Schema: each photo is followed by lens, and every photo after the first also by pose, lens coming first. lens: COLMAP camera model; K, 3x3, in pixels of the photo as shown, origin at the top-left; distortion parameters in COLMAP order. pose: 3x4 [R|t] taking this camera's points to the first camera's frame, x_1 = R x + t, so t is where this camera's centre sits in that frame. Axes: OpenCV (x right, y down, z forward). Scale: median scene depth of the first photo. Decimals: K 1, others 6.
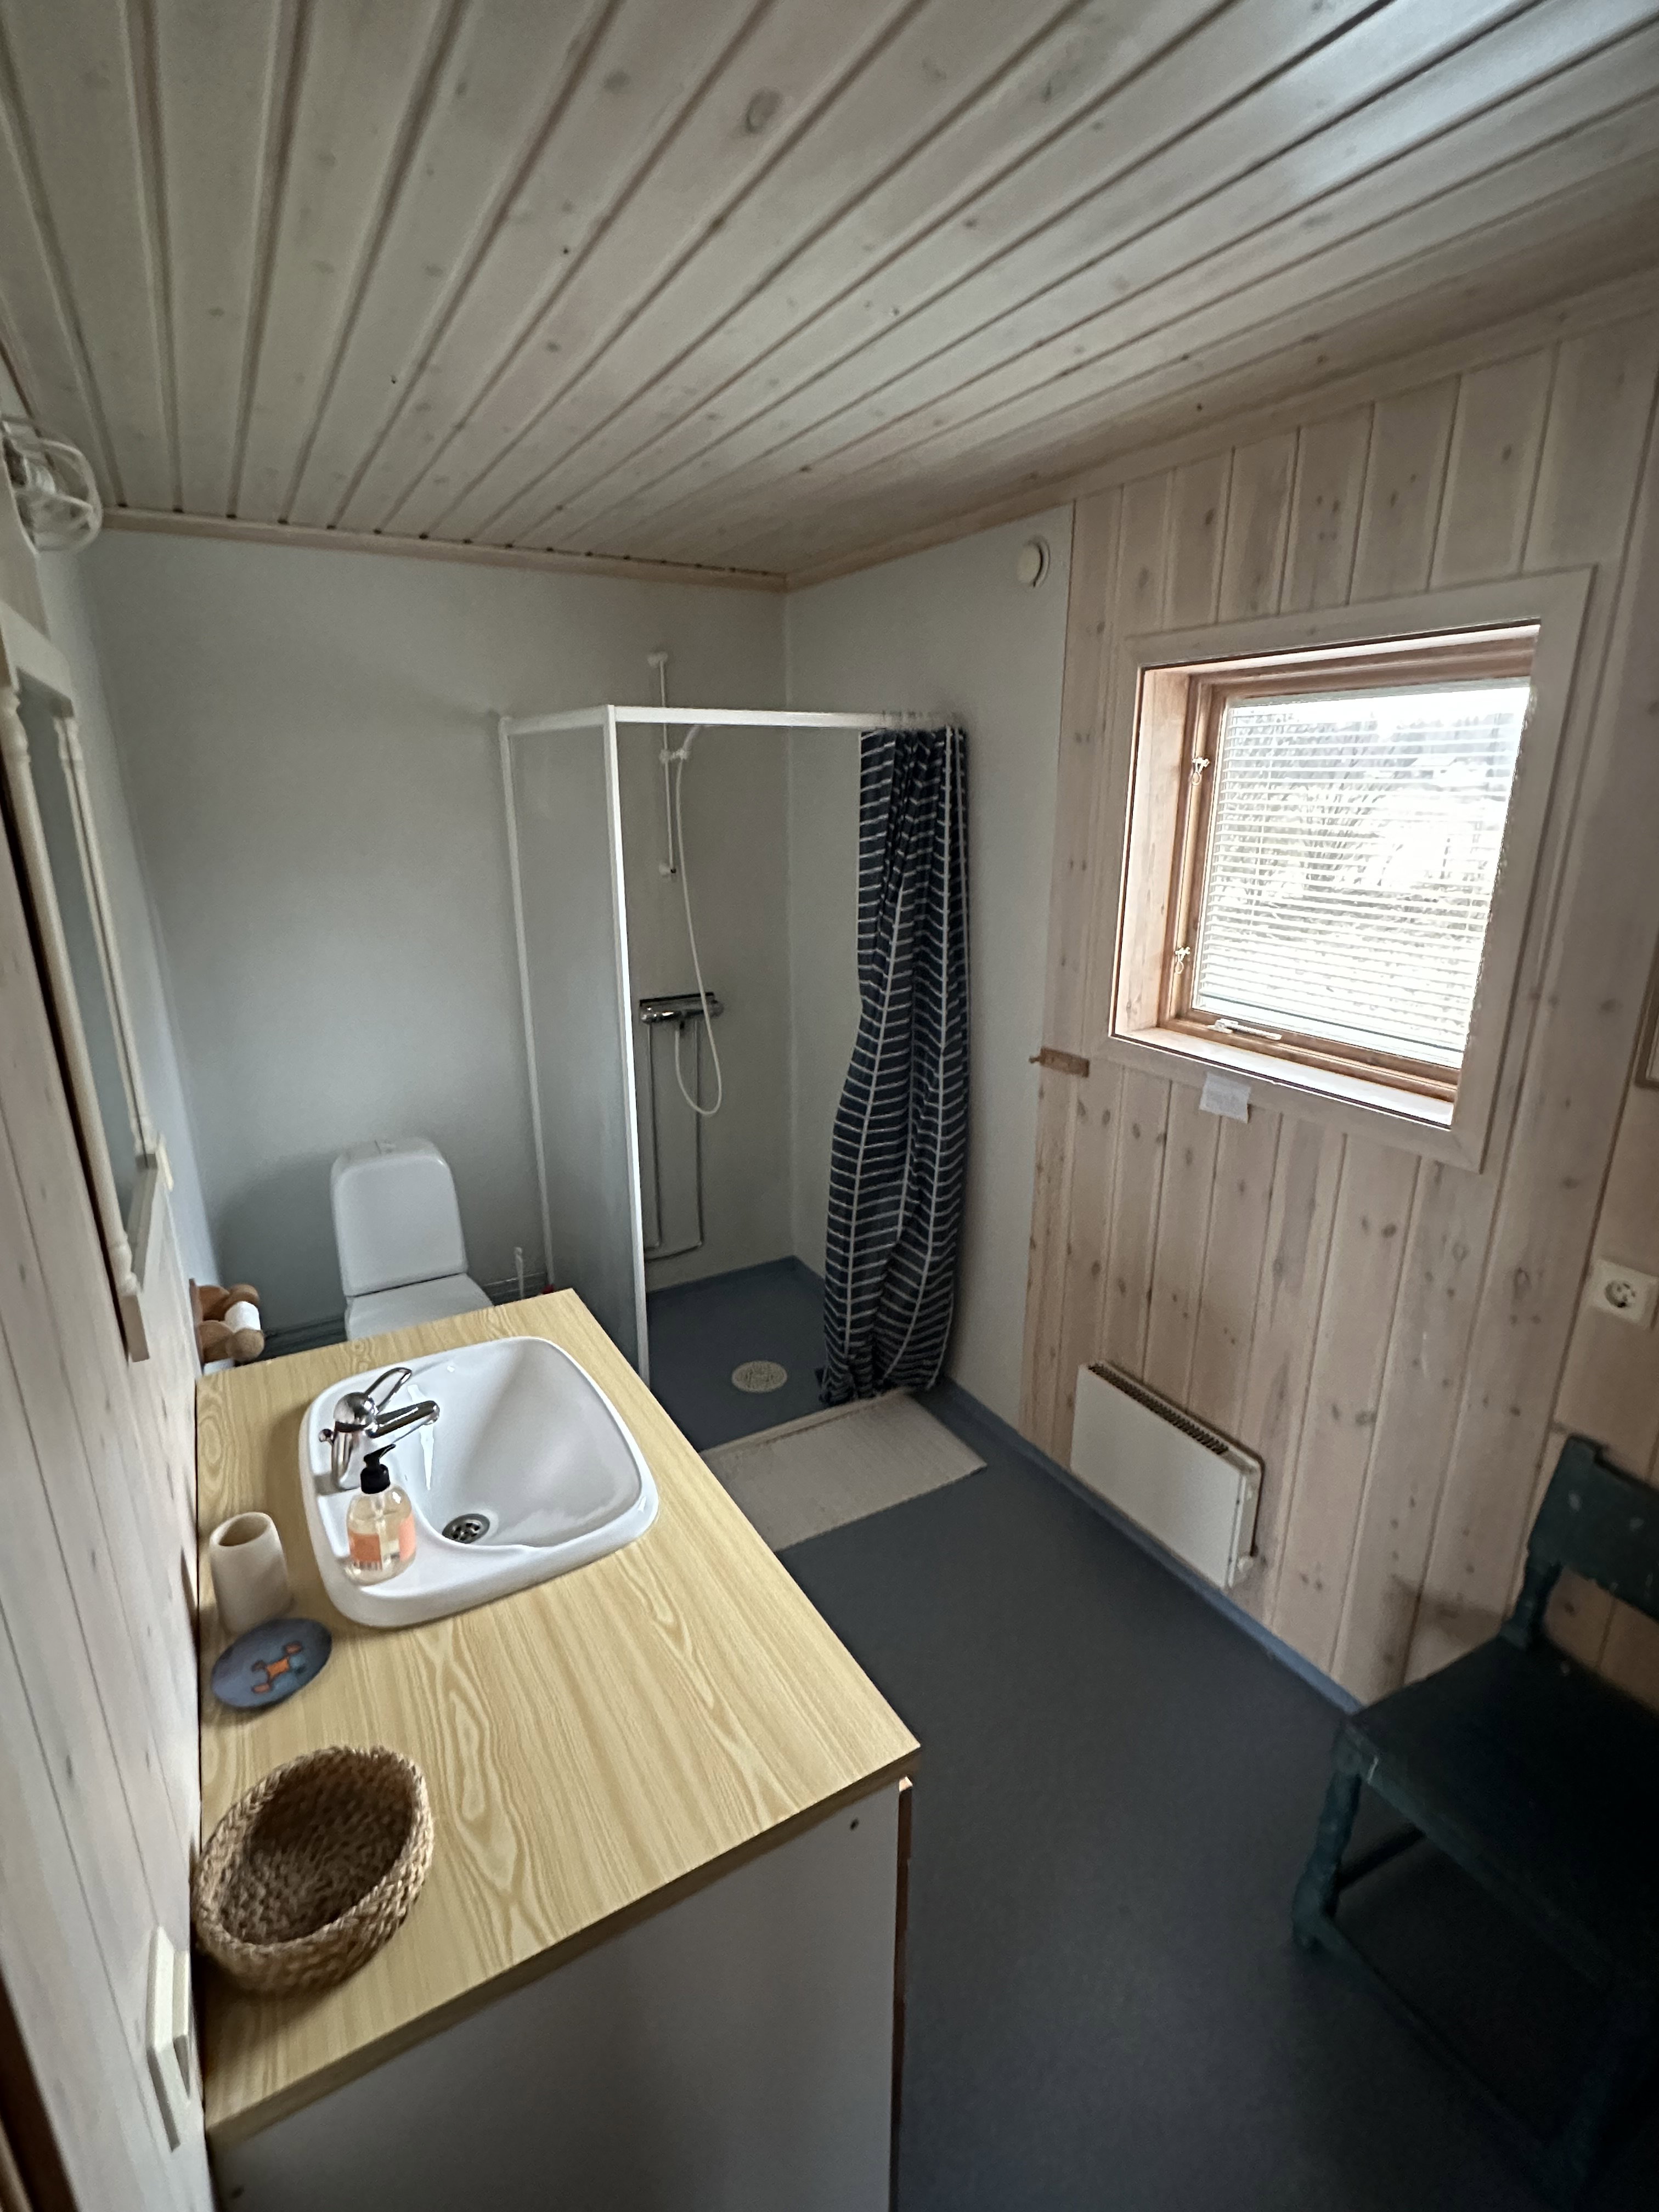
lens RADIAL K [[1028.2, 0, 830.5], [0, 1028.2, 1098.8], [0, 0, 1]] dist [0.000254, 0.000212]
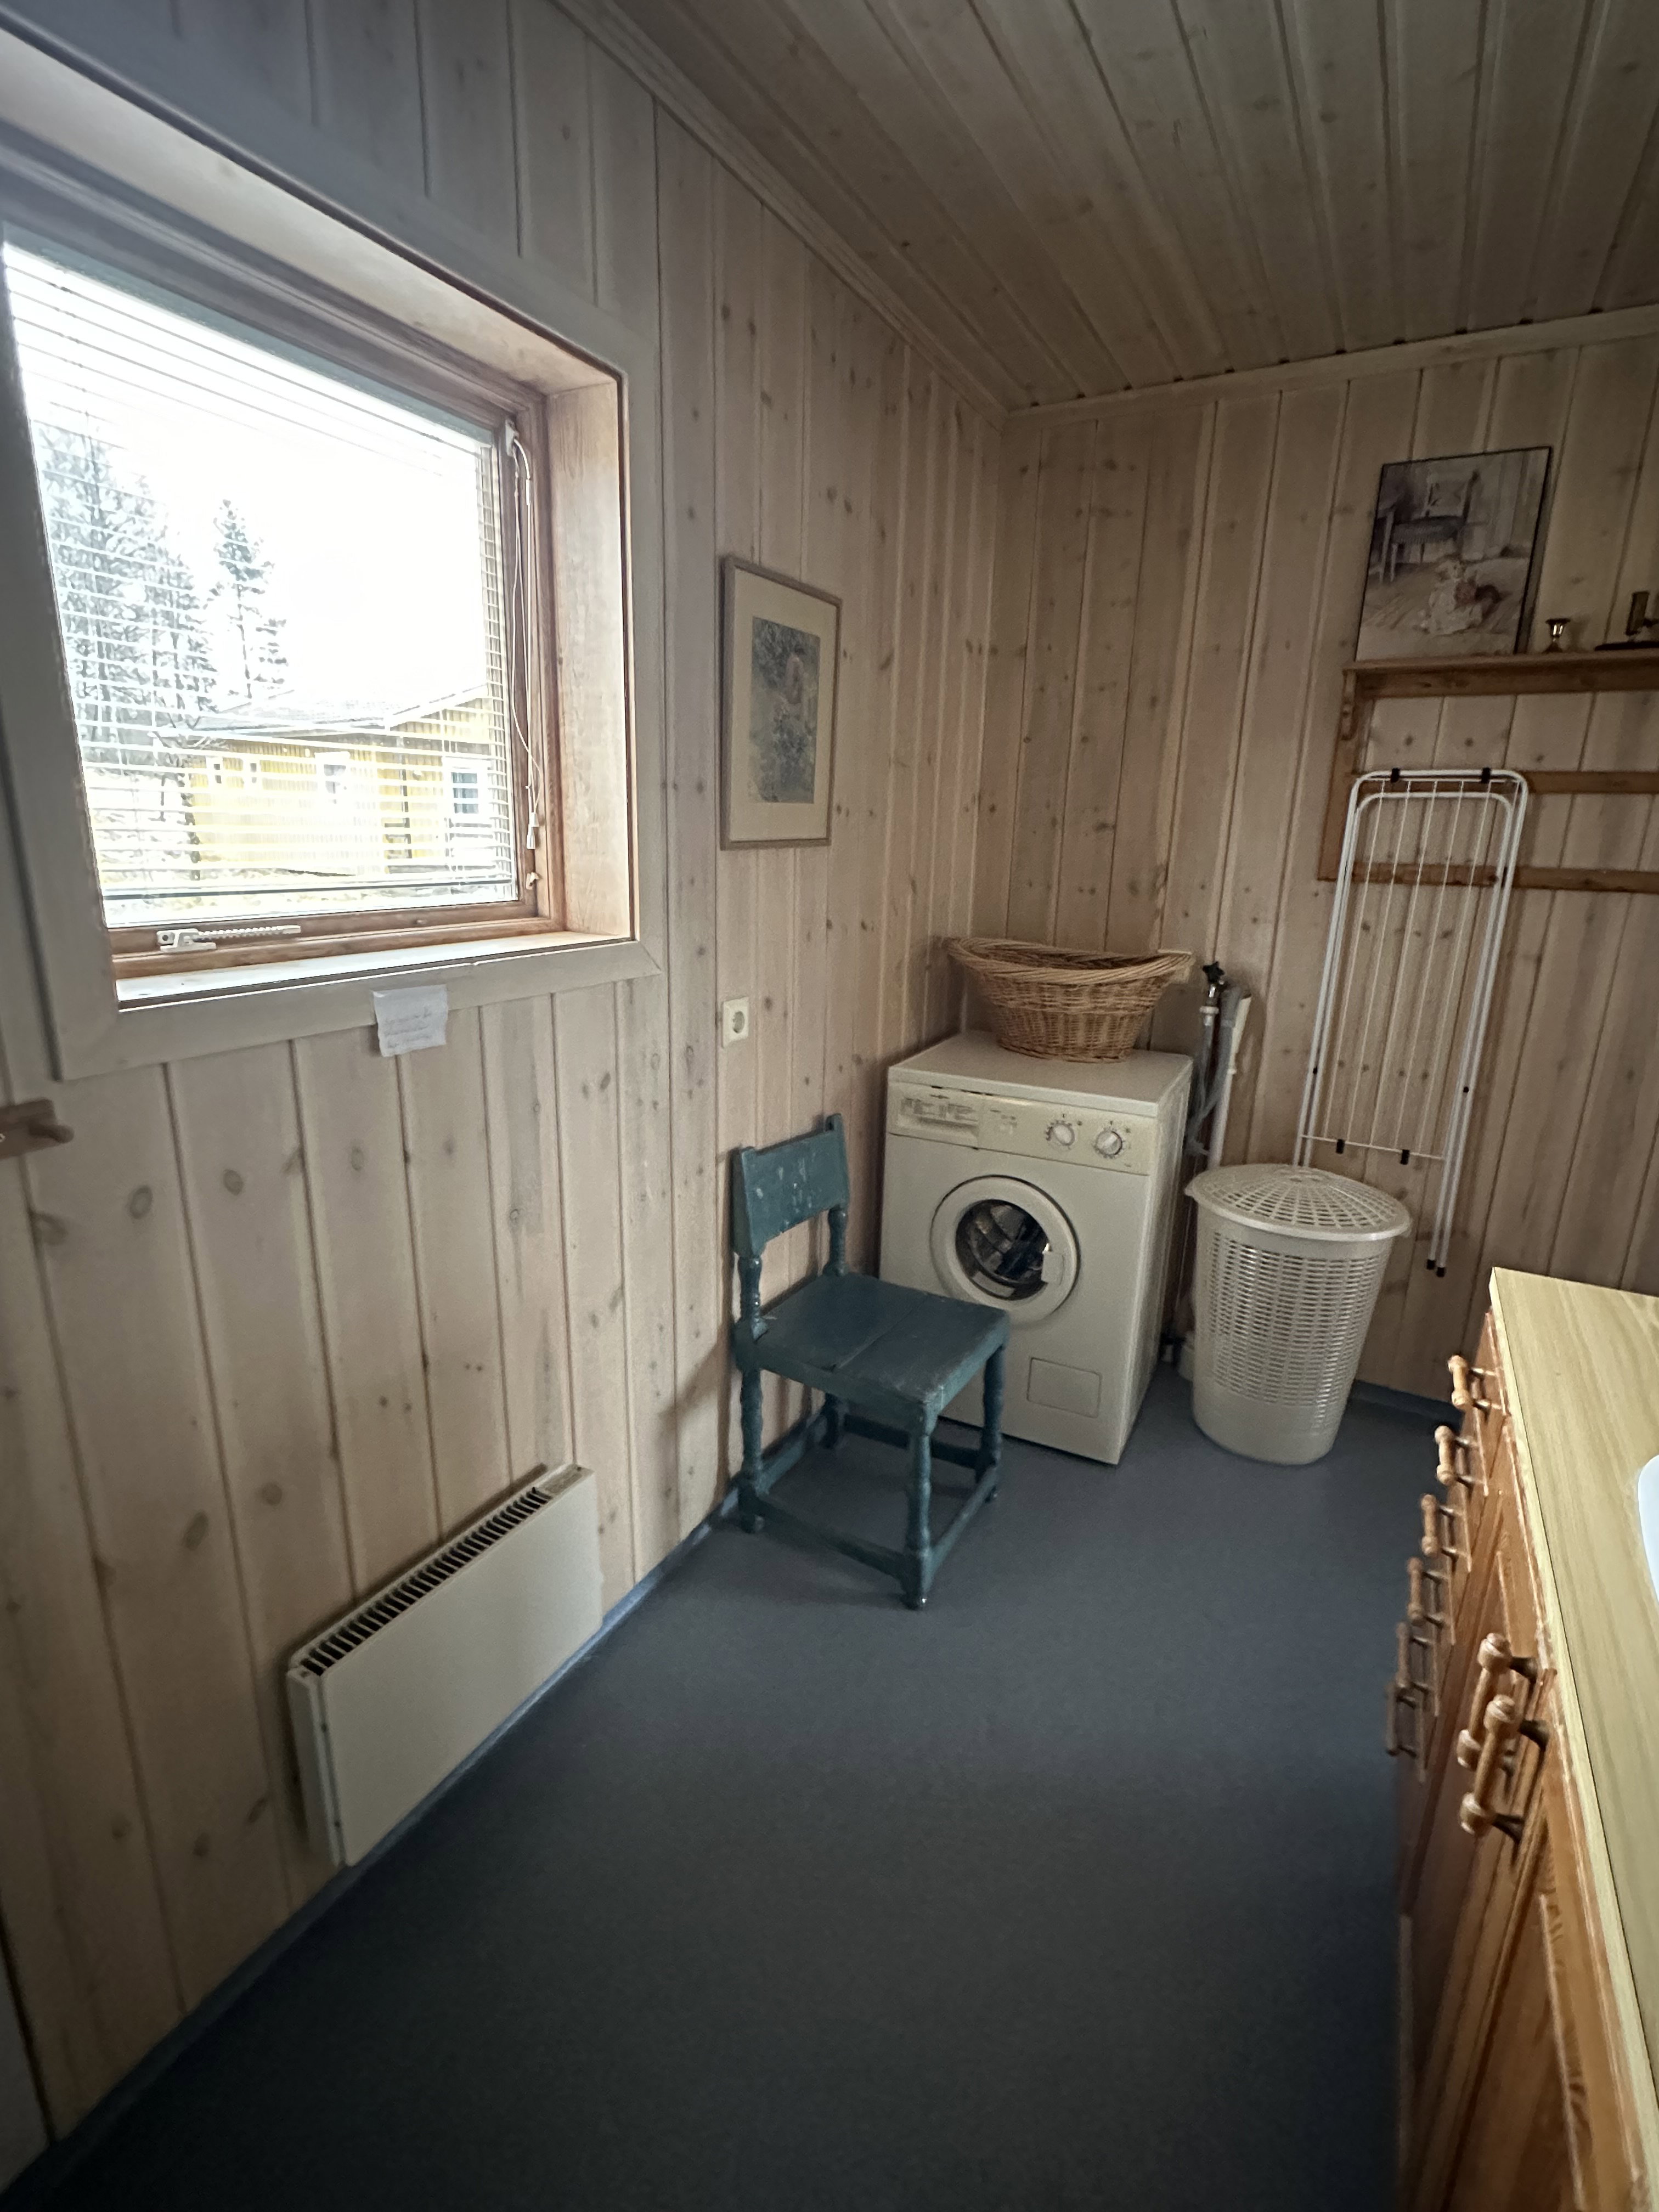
lens RADIAL K [[1028.2, 0, 830.3], [0, 1028.2, 1101.4], [0, 0, 1]] dist [0.000254, 0.000212]
pose [[-0.513849, -0.238833, 0.823965, -0.258877], [0.224852, 0.889393, 0.398022, -0.147077], [-0.827889, 0.389794, -0.403311, 1.078068]]
